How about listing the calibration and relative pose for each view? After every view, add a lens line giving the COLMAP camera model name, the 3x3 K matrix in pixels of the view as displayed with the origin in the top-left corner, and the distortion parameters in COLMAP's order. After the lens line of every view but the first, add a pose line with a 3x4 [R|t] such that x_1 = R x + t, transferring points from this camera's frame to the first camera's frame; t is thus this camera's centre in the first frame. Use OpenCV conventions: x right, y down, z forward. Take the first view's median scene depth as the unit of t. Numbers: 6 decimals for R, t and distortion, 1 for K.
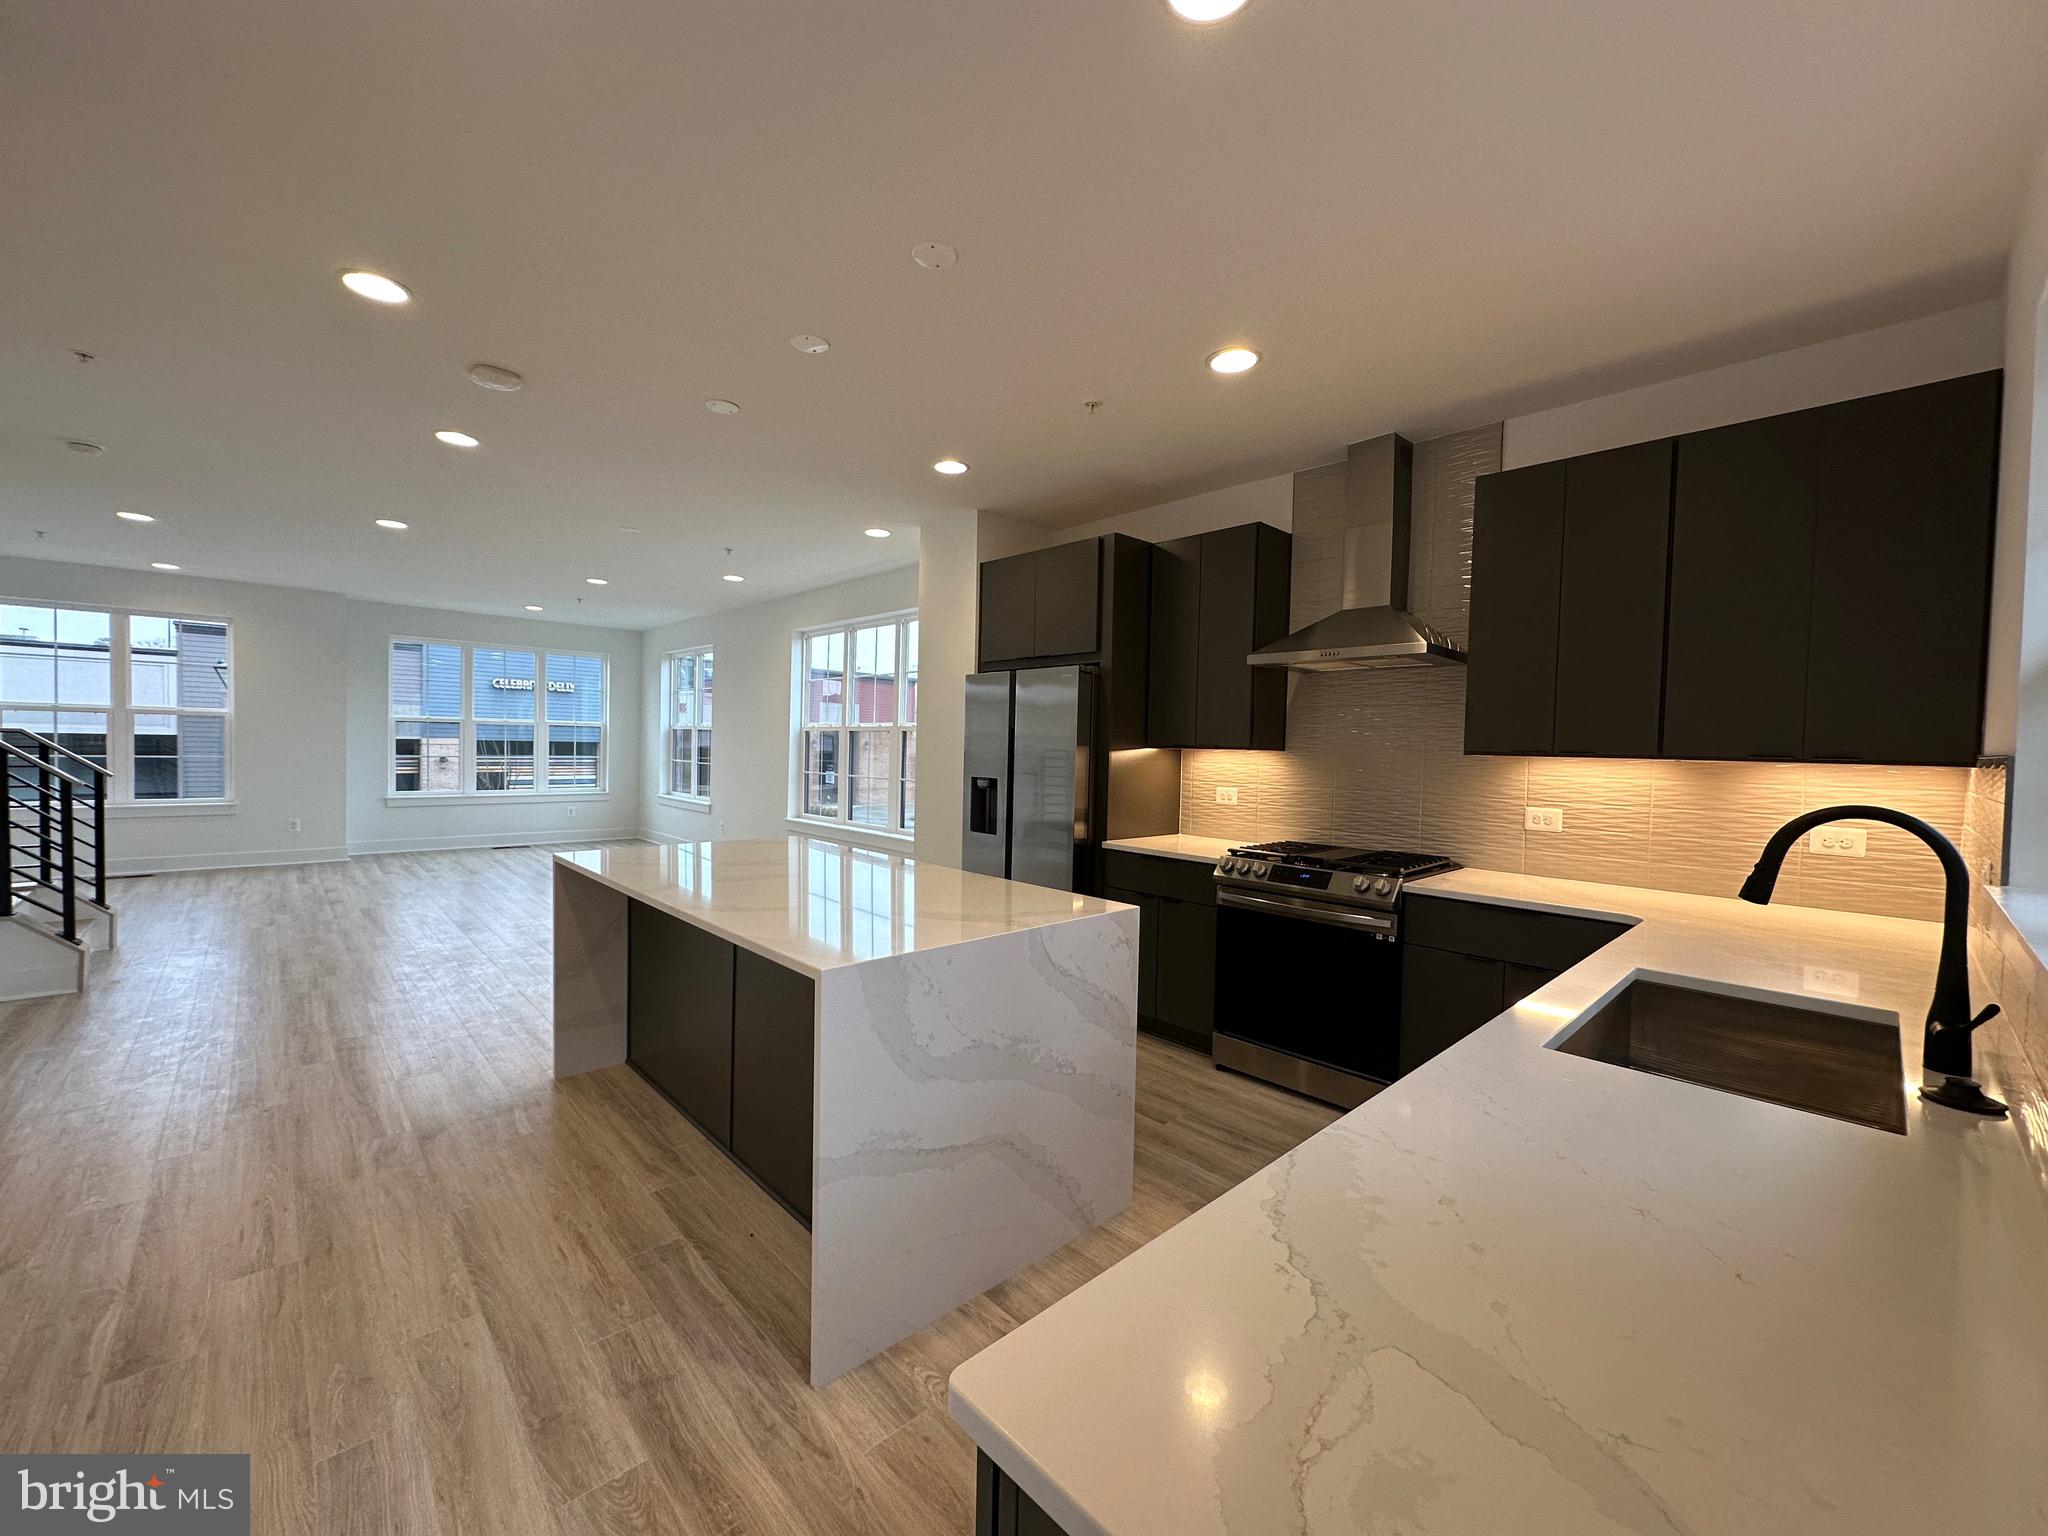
lens RADIAL K [[816.8, 0, 1040.1], [0, 816.8, 774.0], [0, 0, 1]] dist [-0.001532, 0.000593]
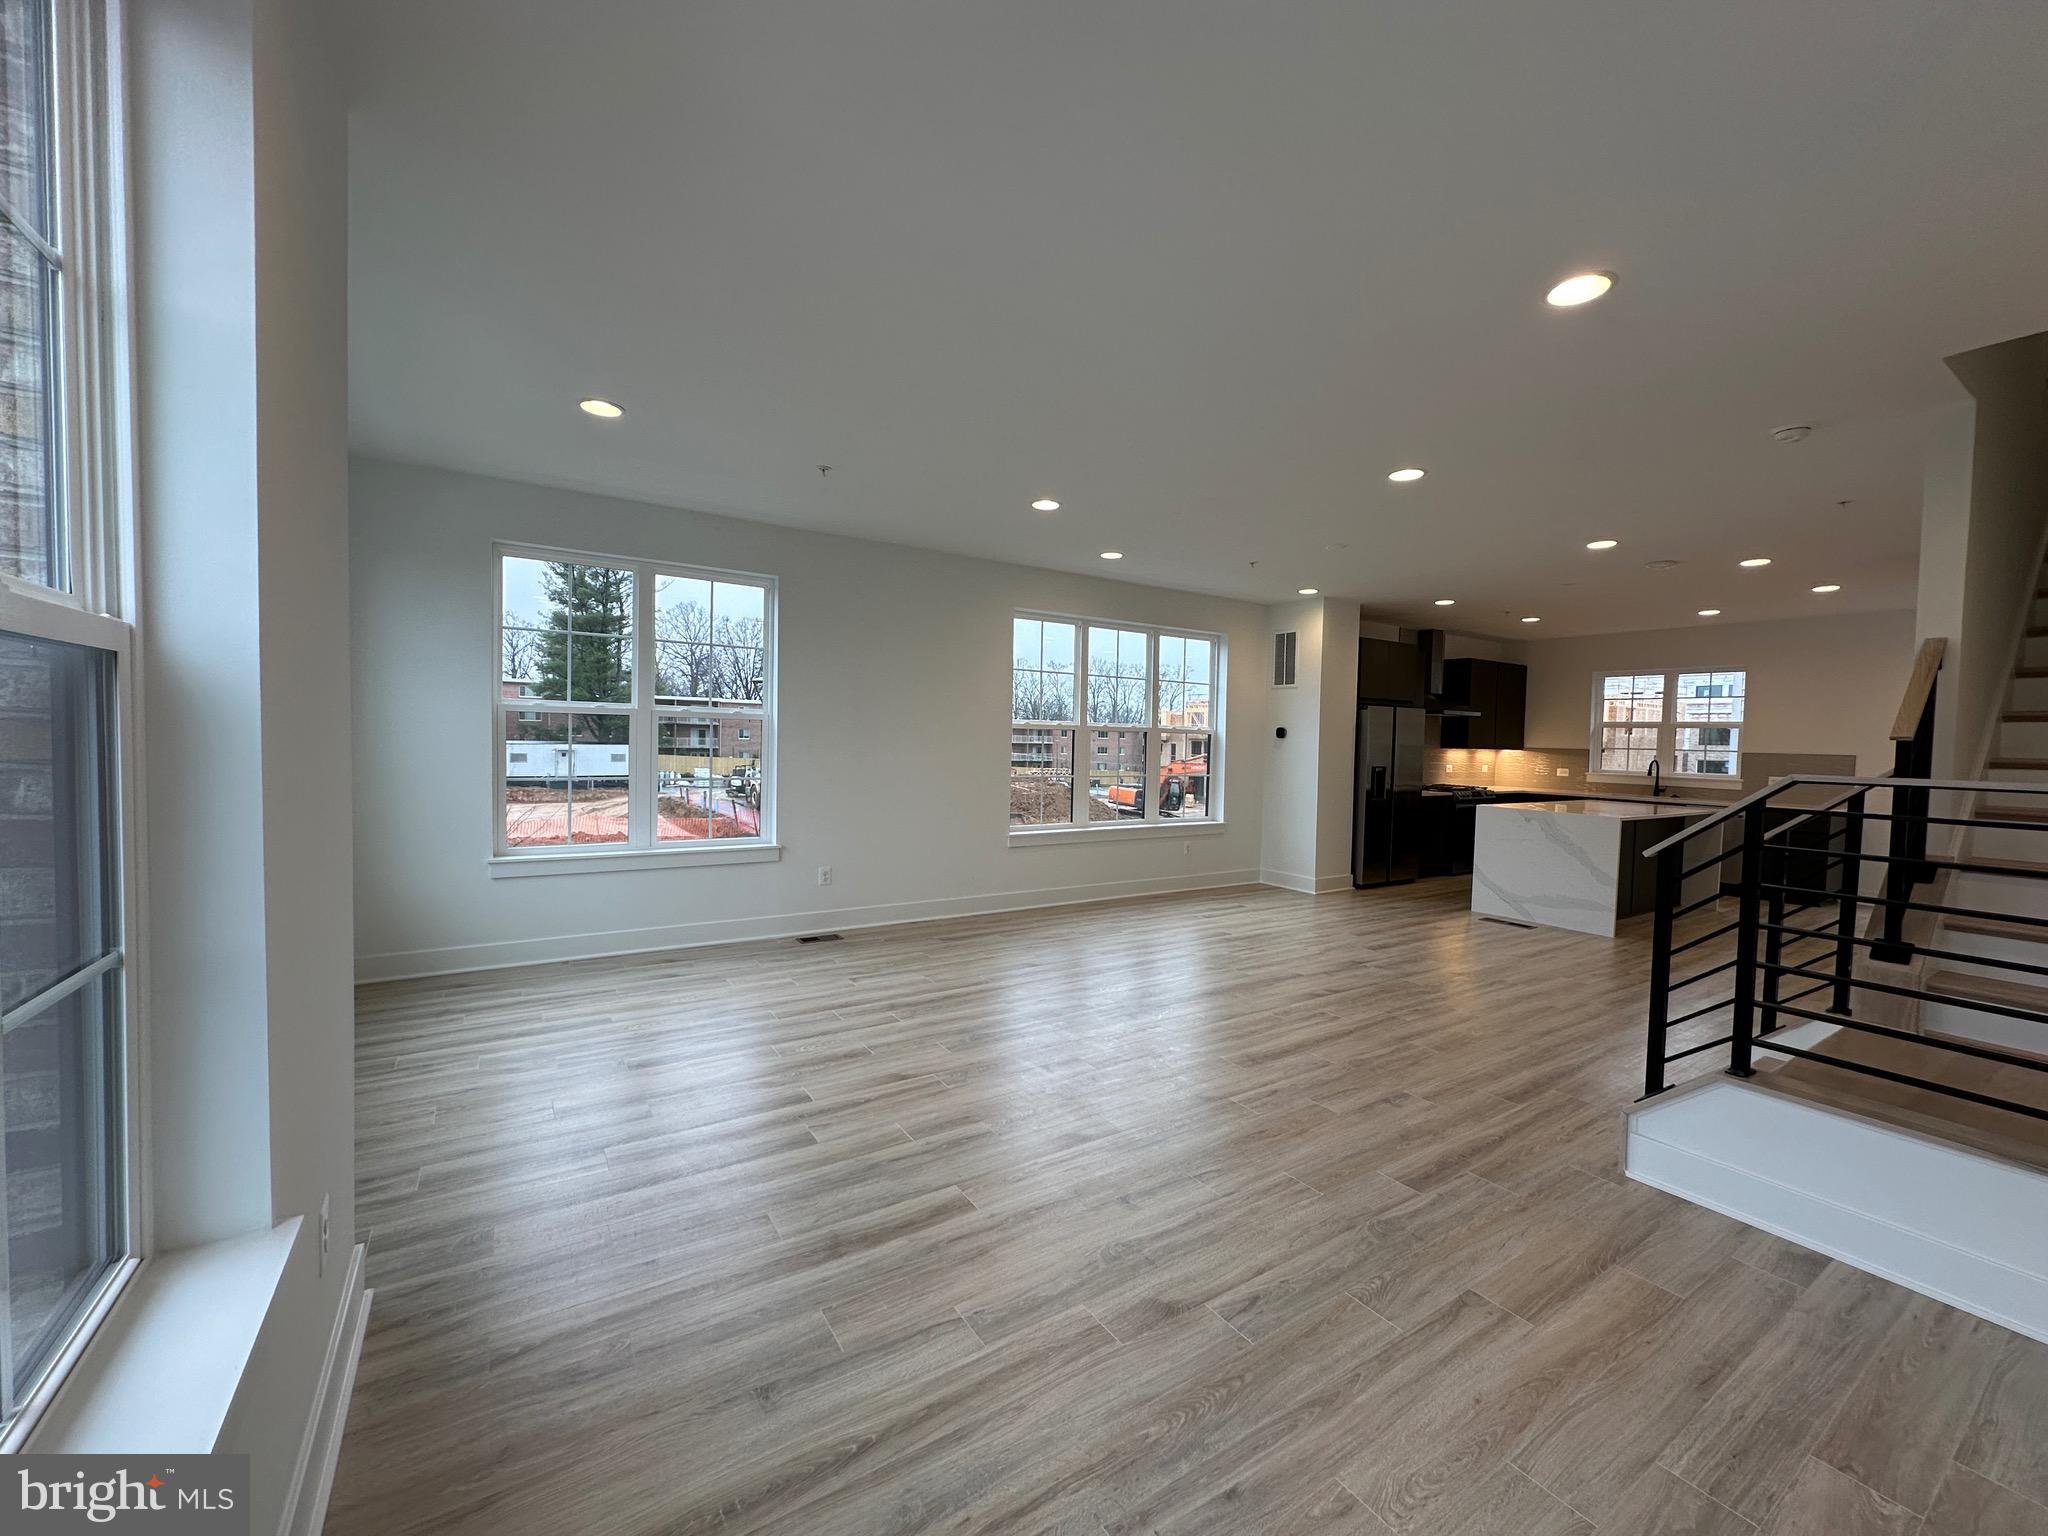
lens RADIAL K [[816.8, 0, 1024.2], [0, 816.8, 767.9], [0, 0, 1]] dist [-0.001532, 0.000593]
pose [[0.191740, -0.055620, 0.979868, -4.445877], [0.019458, 0.998412, 0.052865, -0.232360], [-0.981253, 0.008930, 0.192518, 3.257289]]
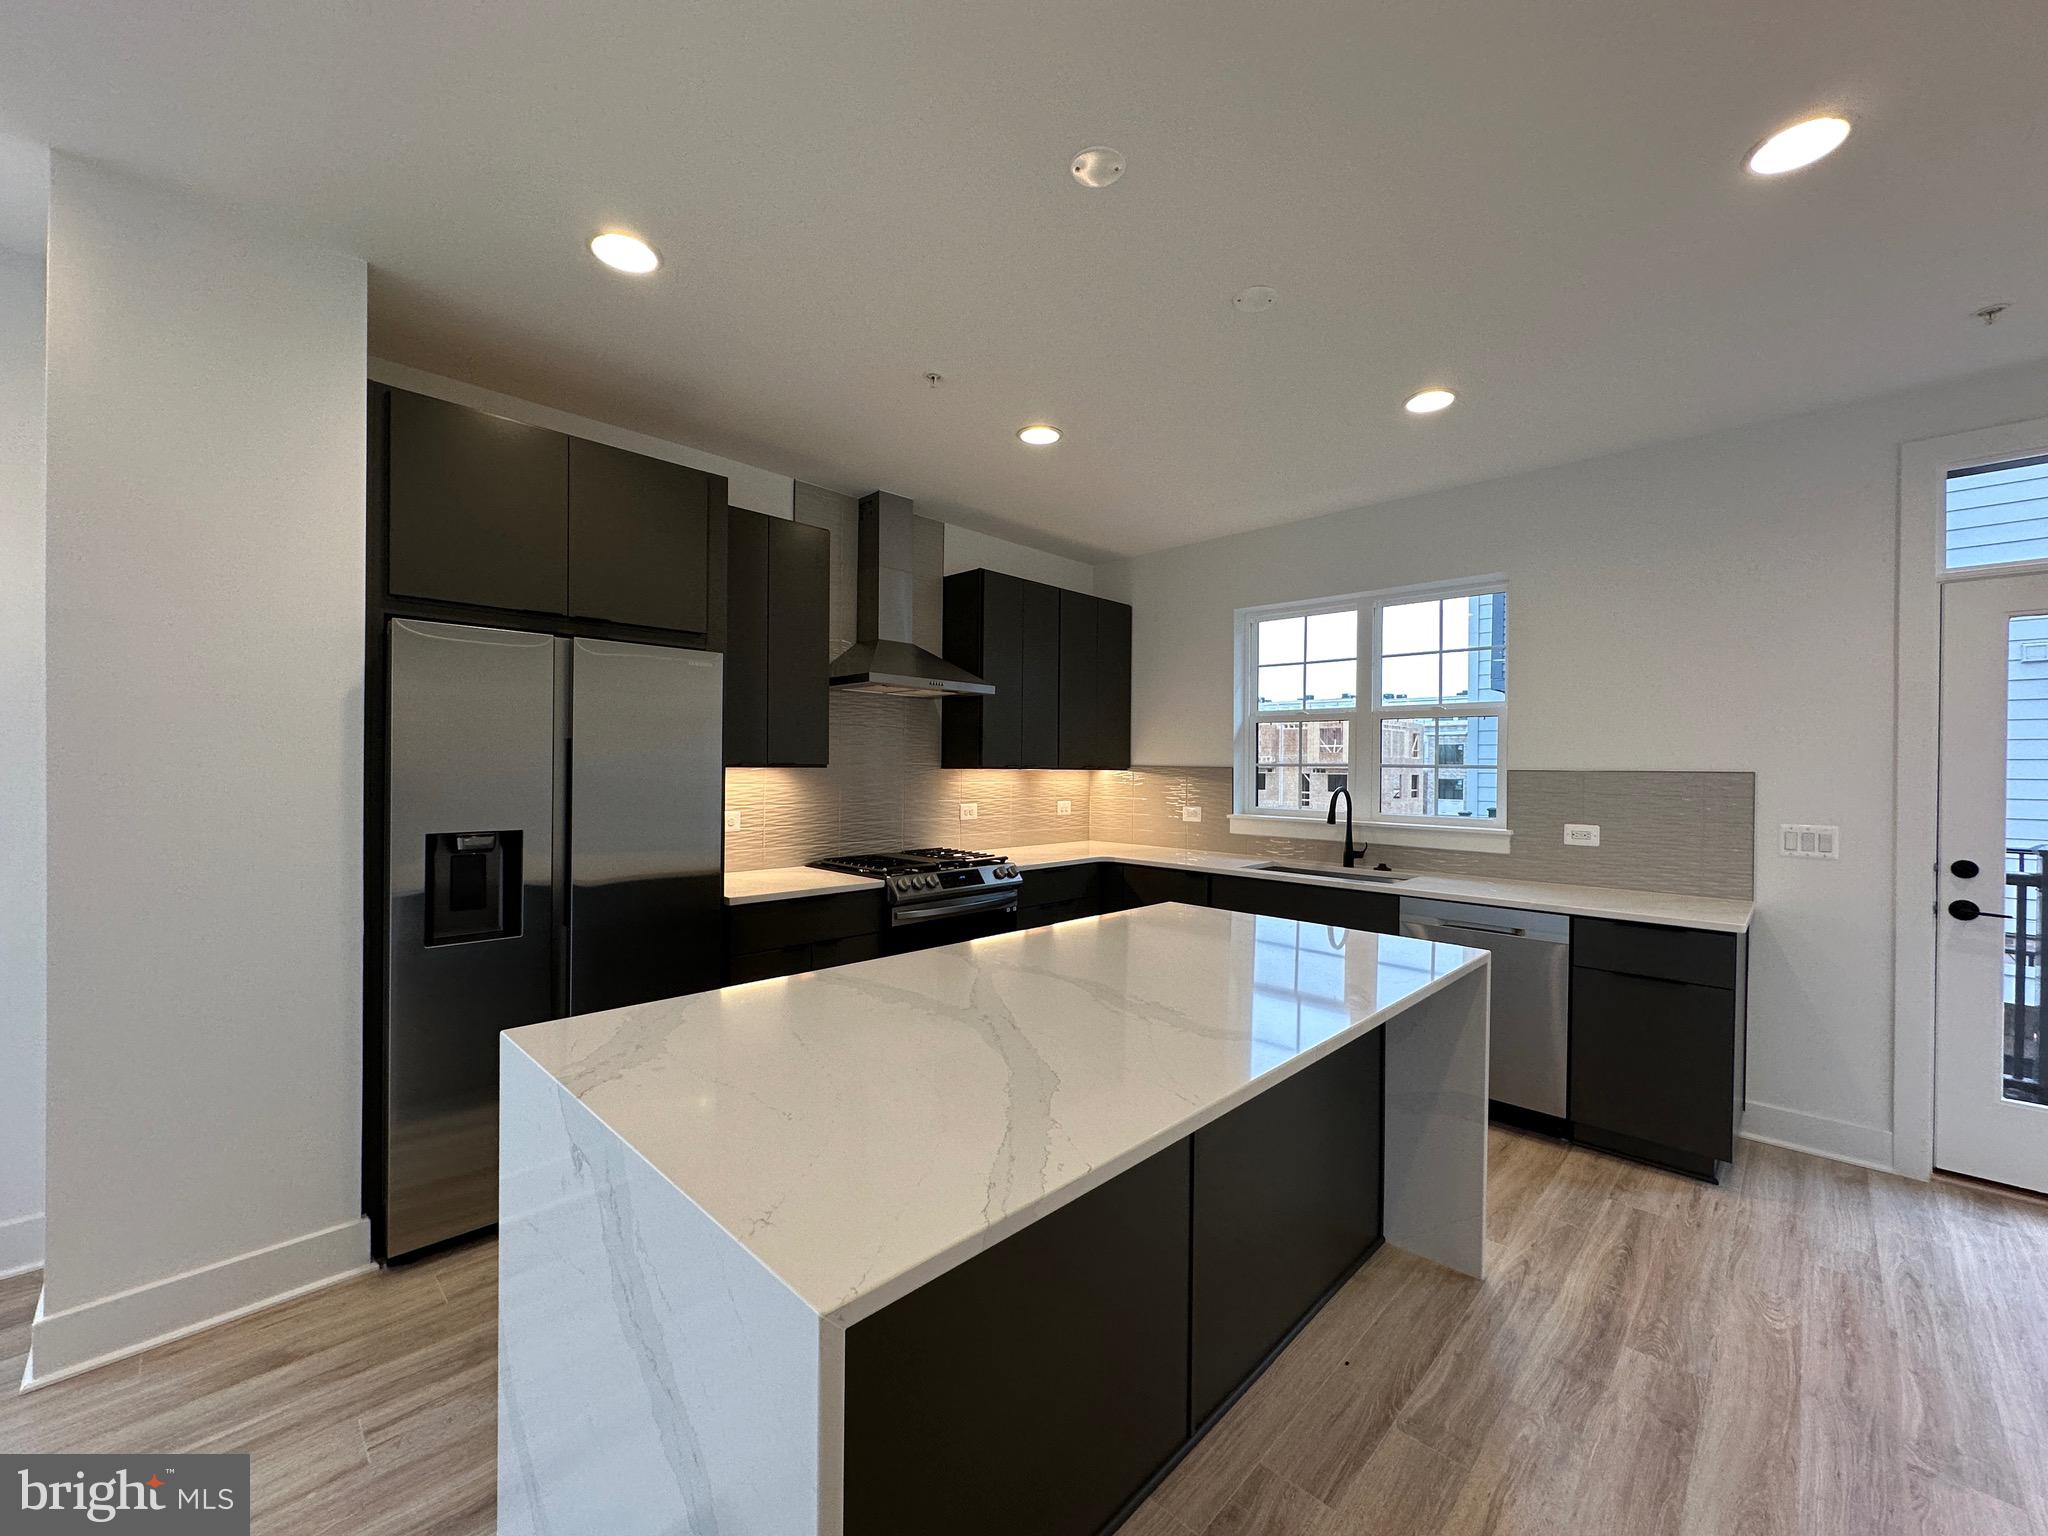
lens RADIAL K [[816.8, 0, 1021.7], [0, 816.8, 772.8], [0, 0, 1]] dist [-0.001532, 0.000593]
pose [[-0.035176, -0.029780, 0.998937, -1.355796], [0.028233, 0.999127, 0.030780, -0.090128], [-0.998982, 0.029285, -0.034304, 1.569736]]
